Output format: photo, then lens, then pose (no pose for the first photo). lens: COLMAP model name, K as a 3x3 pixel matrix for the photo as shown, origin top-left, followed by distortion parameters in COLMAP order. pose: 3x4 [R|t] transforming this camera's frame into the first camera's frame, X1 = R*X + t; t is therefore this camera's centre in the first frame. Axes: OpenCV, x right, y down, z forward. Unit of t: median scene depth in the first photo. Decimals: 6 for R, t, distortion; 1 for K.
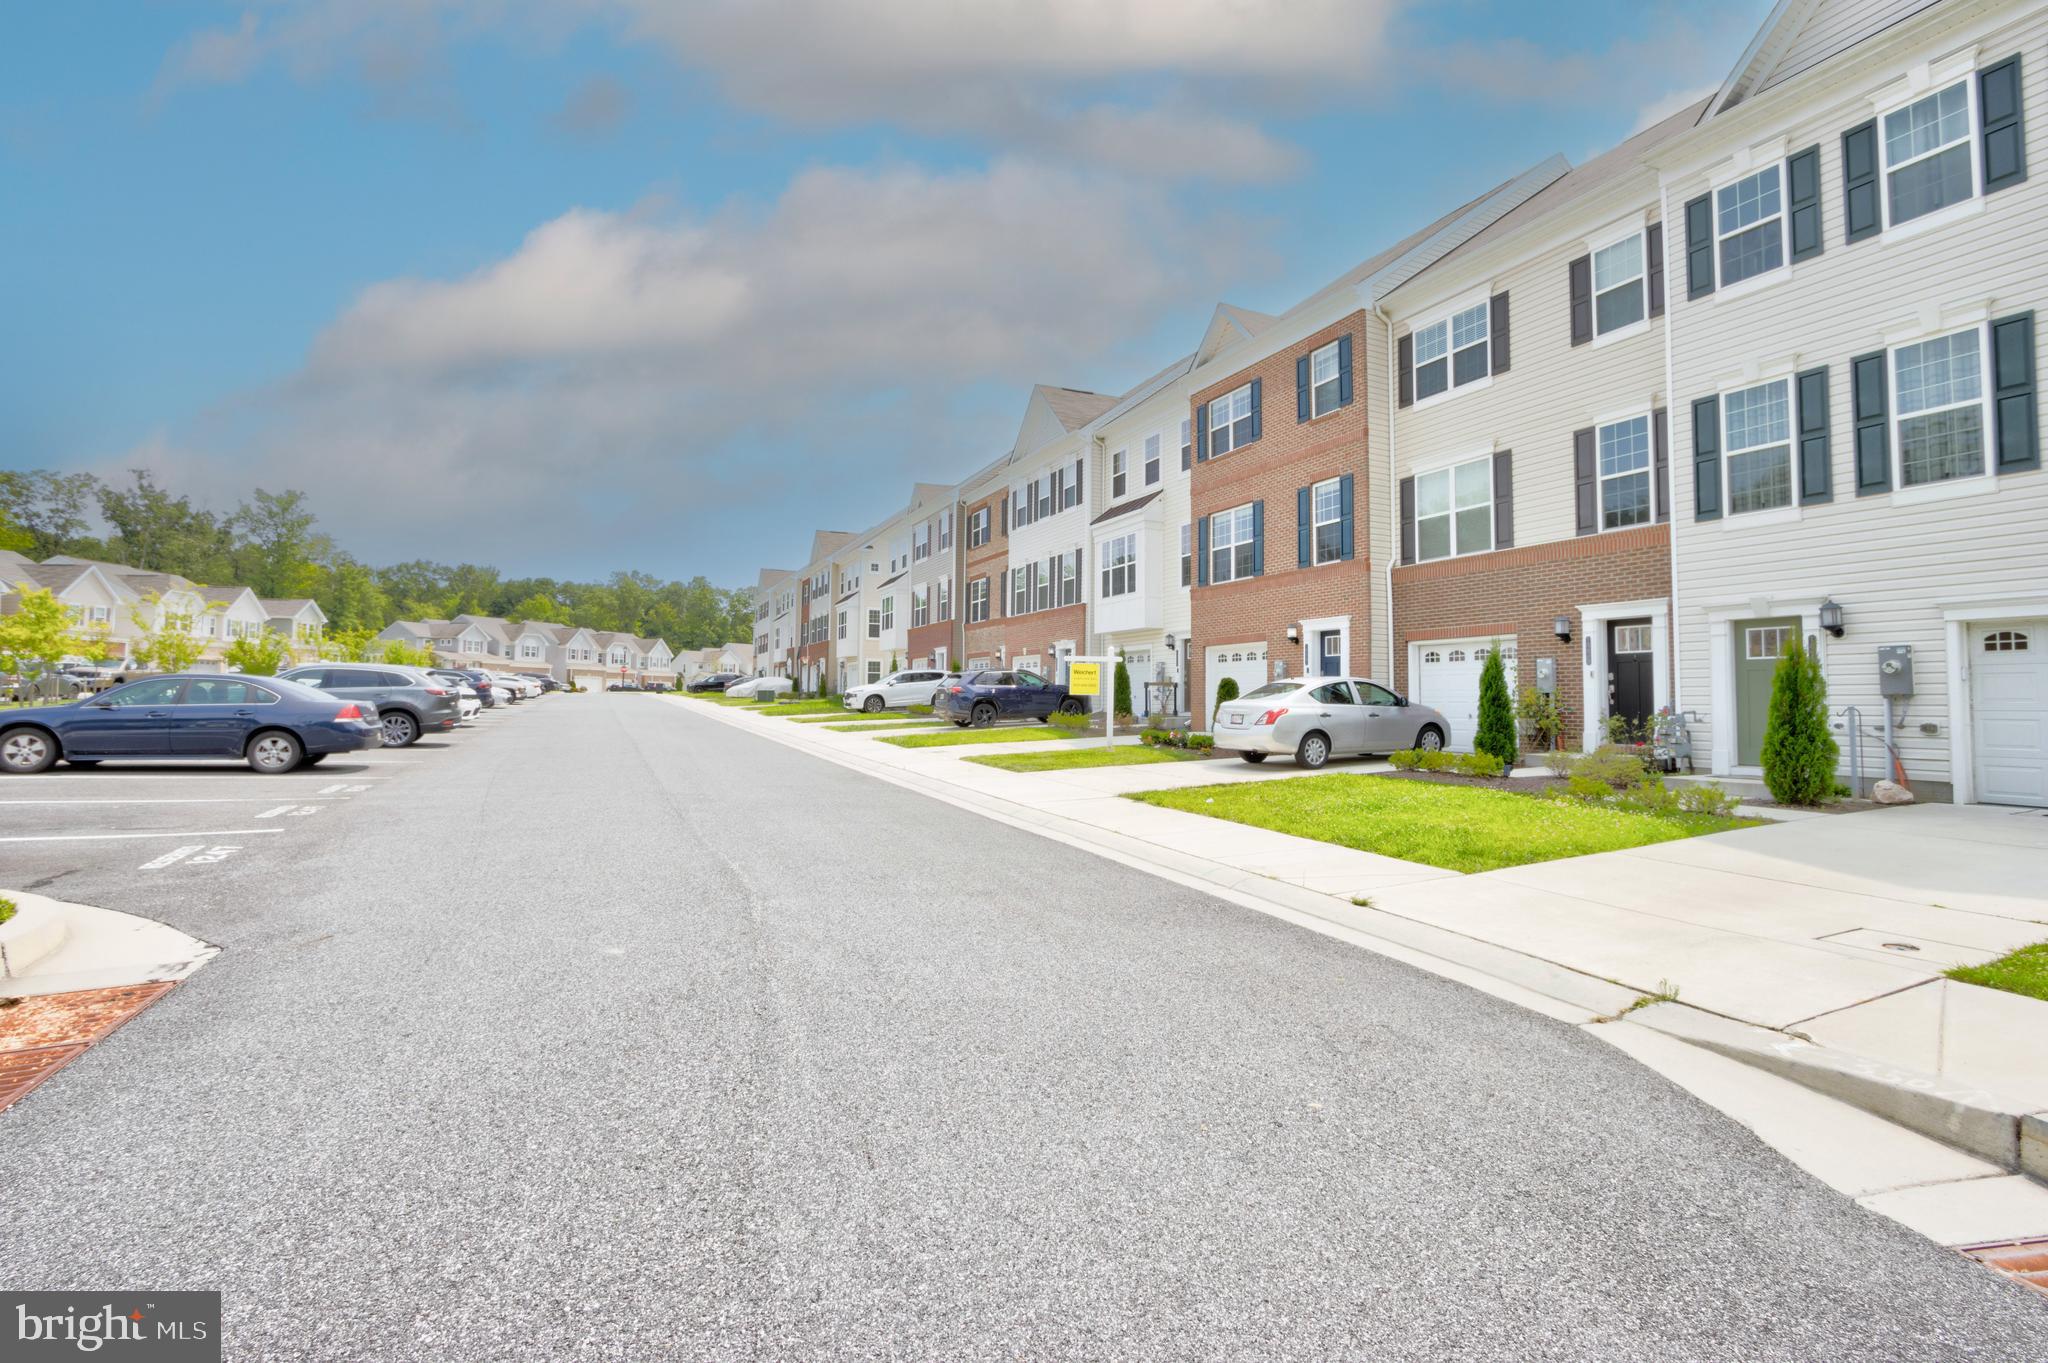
lens RADIAL K [[951.5, 0, 1036.8], [0, 951.5, 655.4], [0, 0, 1]] dist [-0.000696, 0.000631]
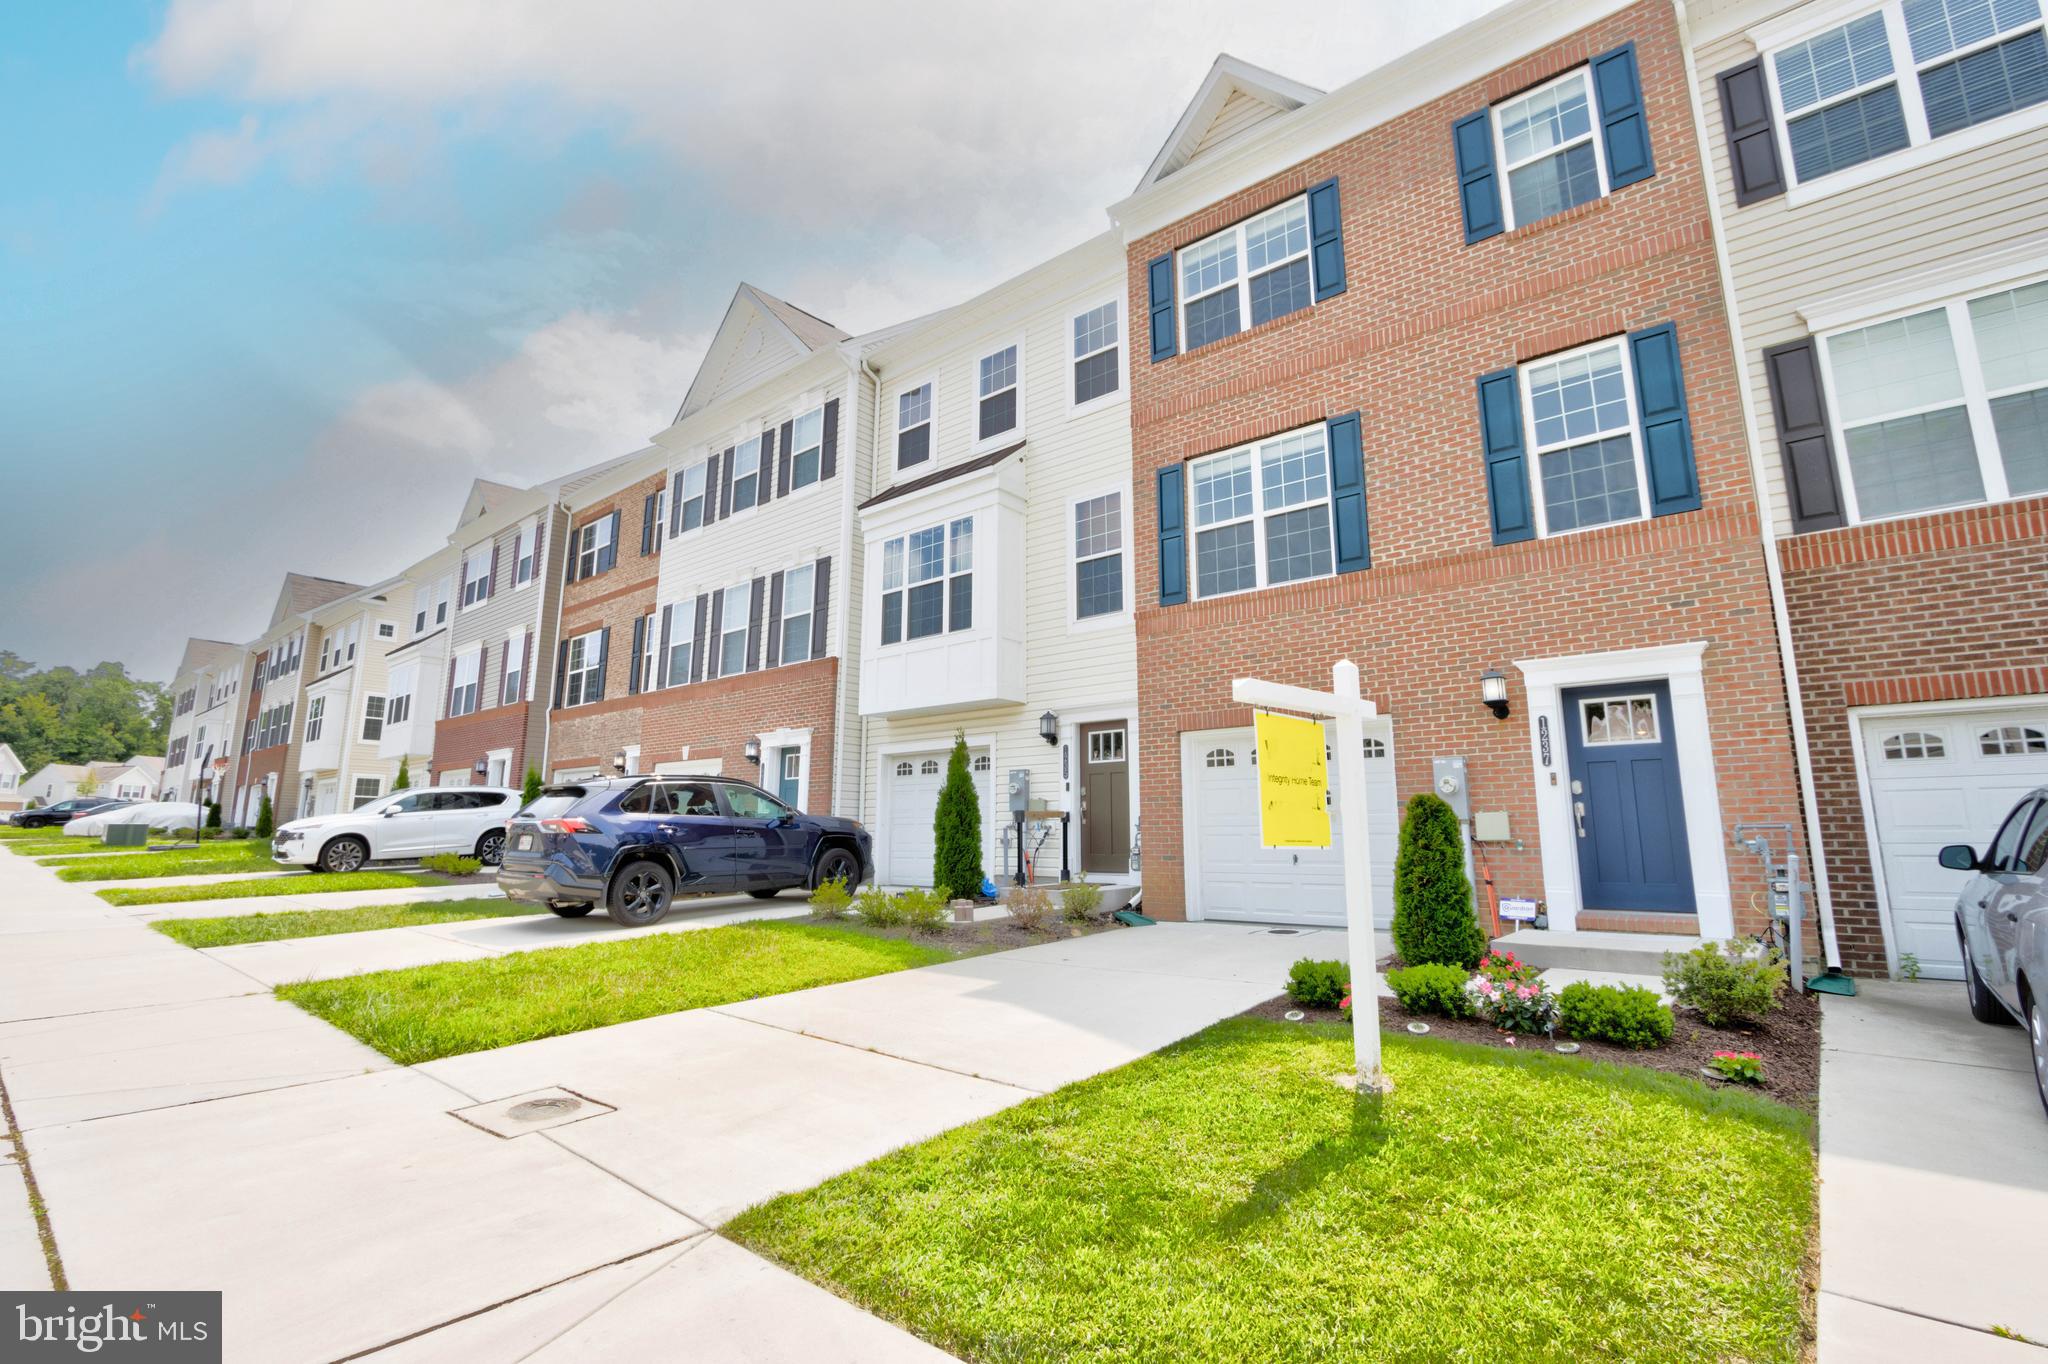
lens RADIAL K [[944.8, 0, 1021.4], [0, 944.8, 659.2], [0, 0, 1]] dist [-0.024775, 0.005173]
pose [[0.910931, 0.072335, 0.406168, -0.062185], [-0.015243, 0.989738, -0.142077, 0.016467], [-0.412277, 0.123231, 0.902686, 0.455527]]
